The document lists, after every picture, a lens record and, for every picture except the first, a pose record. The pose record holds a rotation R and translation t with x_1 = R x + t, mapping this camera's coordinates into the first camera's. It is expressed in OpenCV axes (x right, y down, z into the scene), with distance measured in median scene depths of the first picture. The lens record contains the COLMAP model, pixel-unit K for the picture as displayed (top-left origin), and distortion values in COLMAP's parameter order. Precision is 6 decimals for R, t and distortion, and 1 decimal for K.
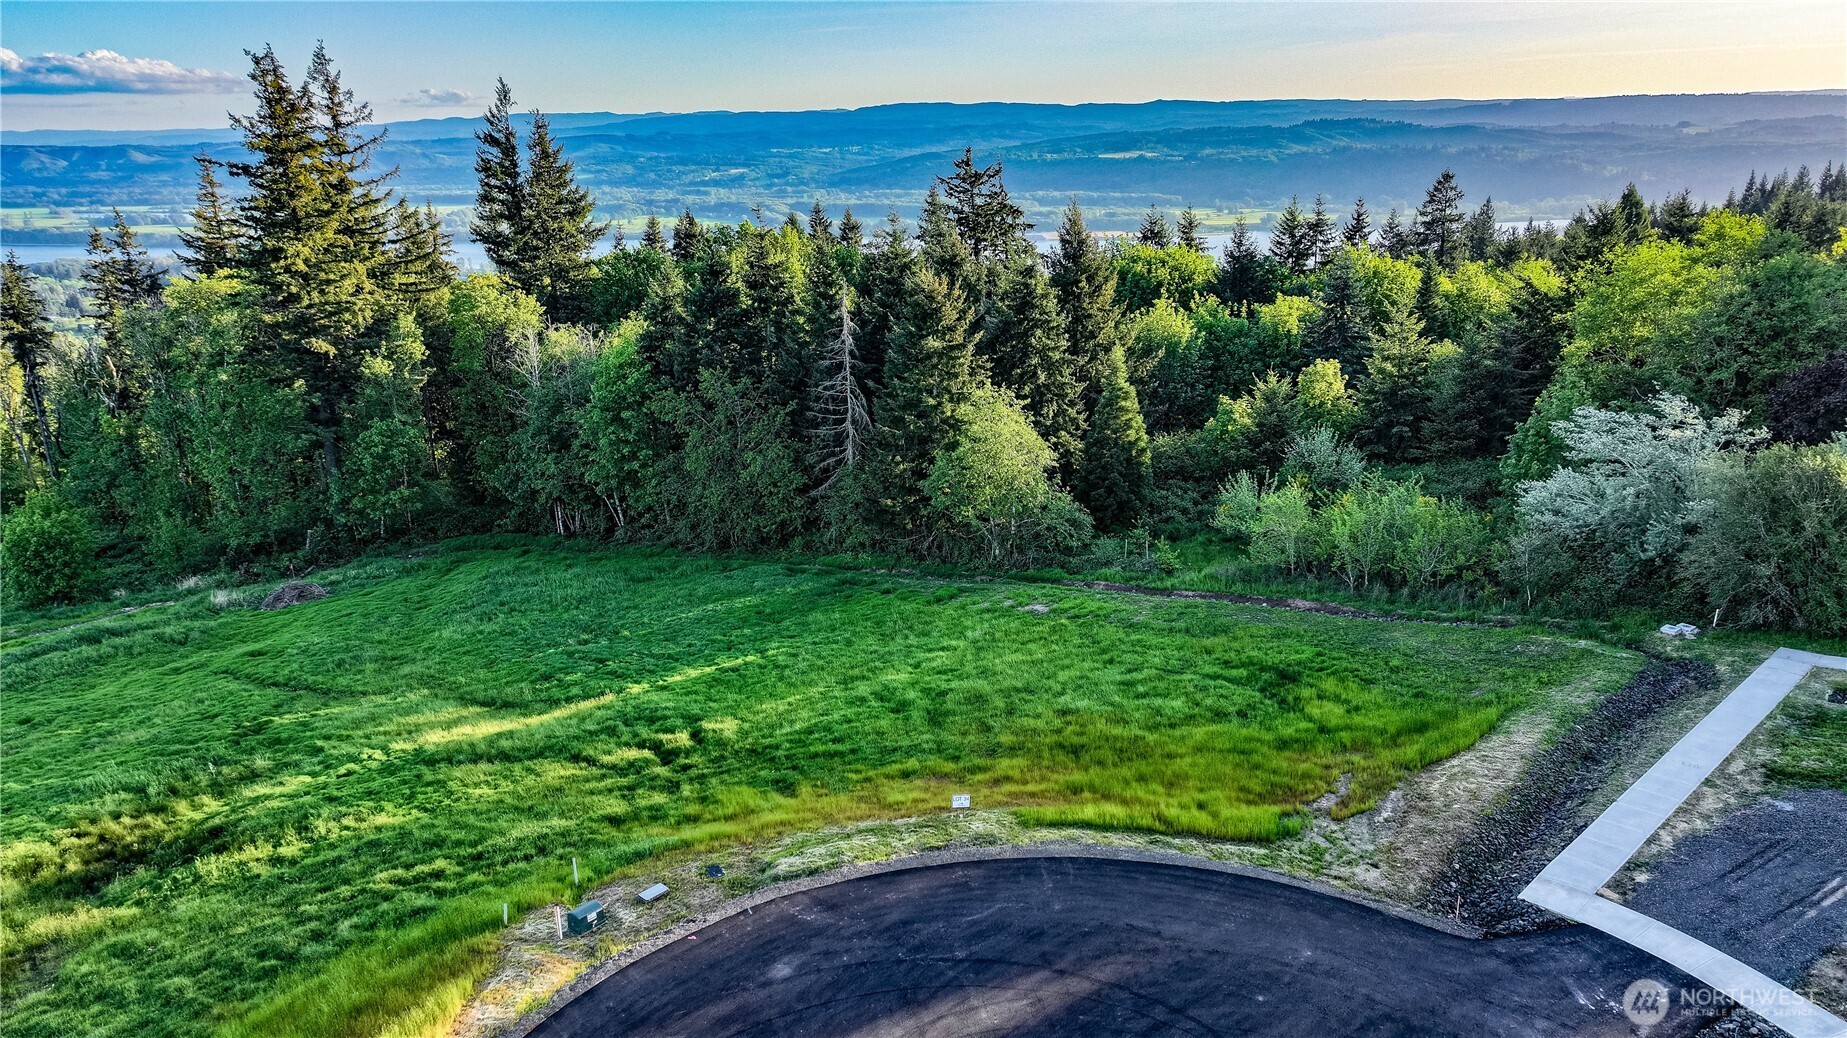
lens RADIAL K [[1279.3, 0, 923.5], [0, 1279.3, 519.0], [0, 0, 1]] dist [0.006141, 0.005414]
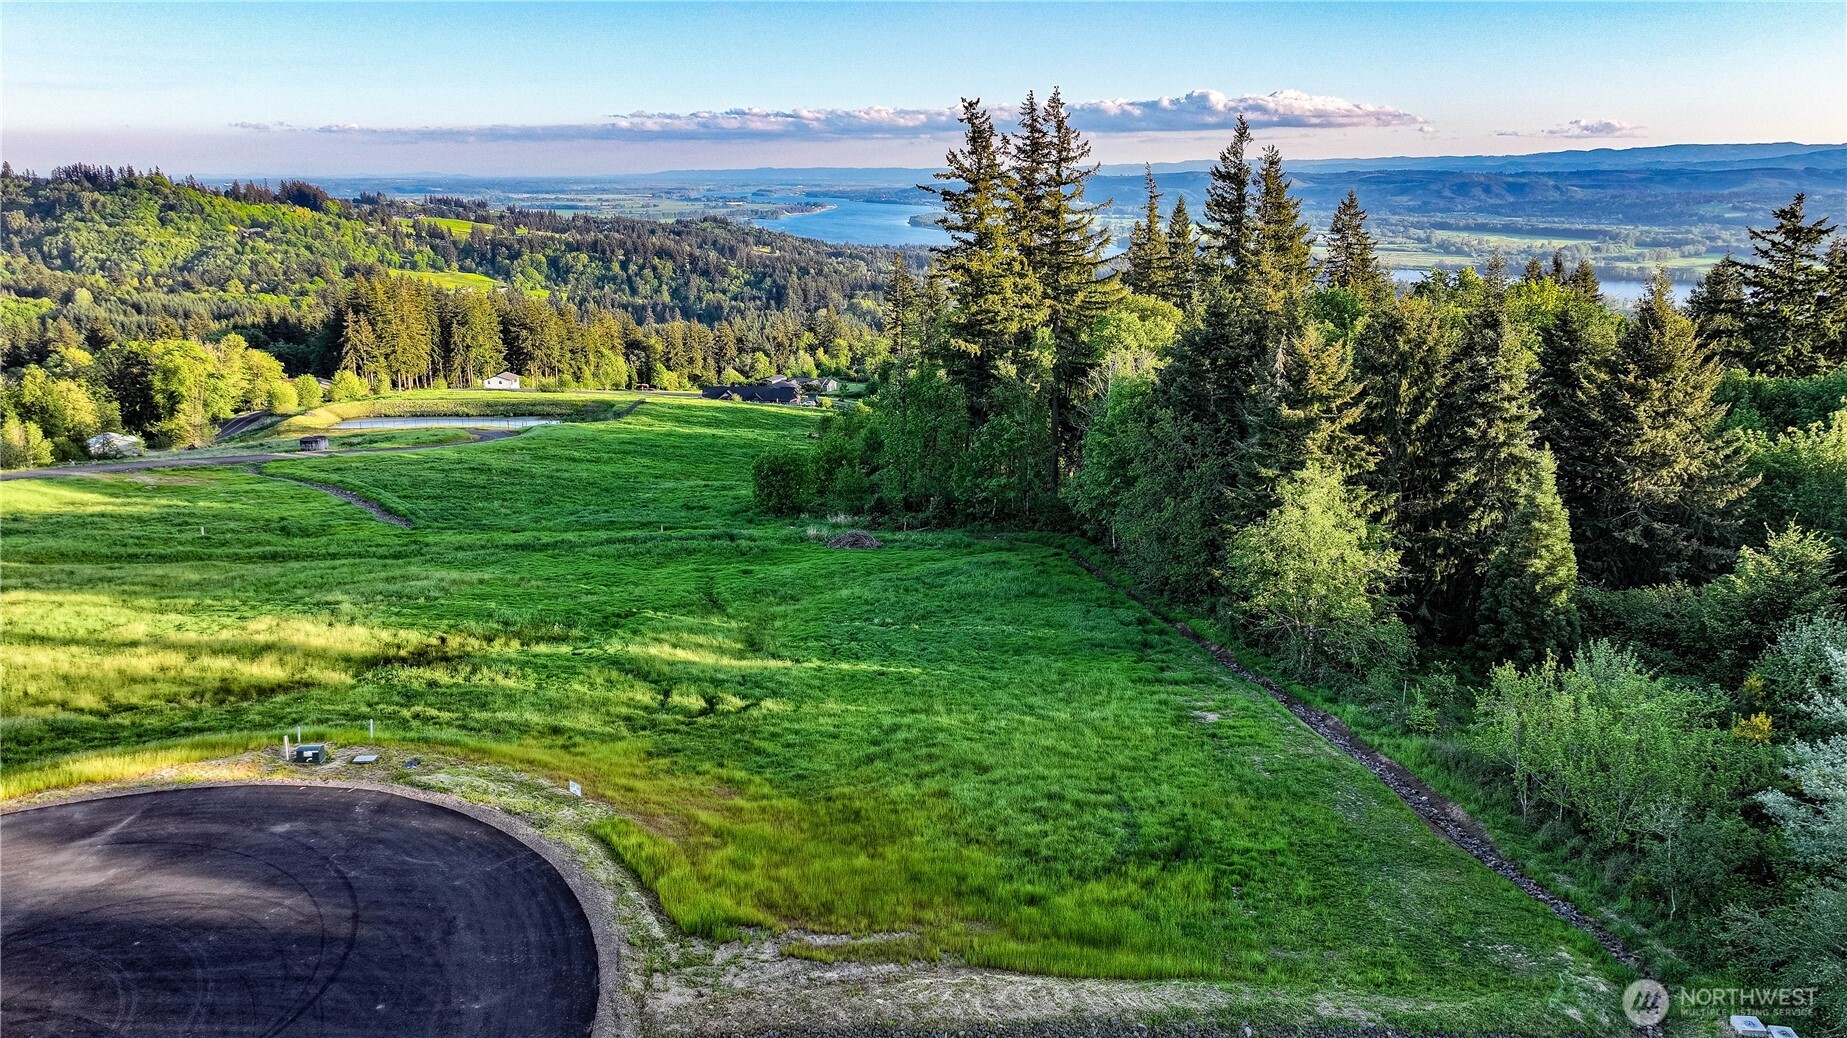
lens RADIAL K [[1295.3, 0, 945.4], [0, 1295.3, 513.7], [0, 0, 1]] dist [-0.005152, 0.011731]
pose [[0.701735, 0.198191, -0.684316, 0.344594], [-0.217767, 0.974225, 0.058844, -0.050176], [0.678341, 0.107728, 0.726807, 0.141796]]
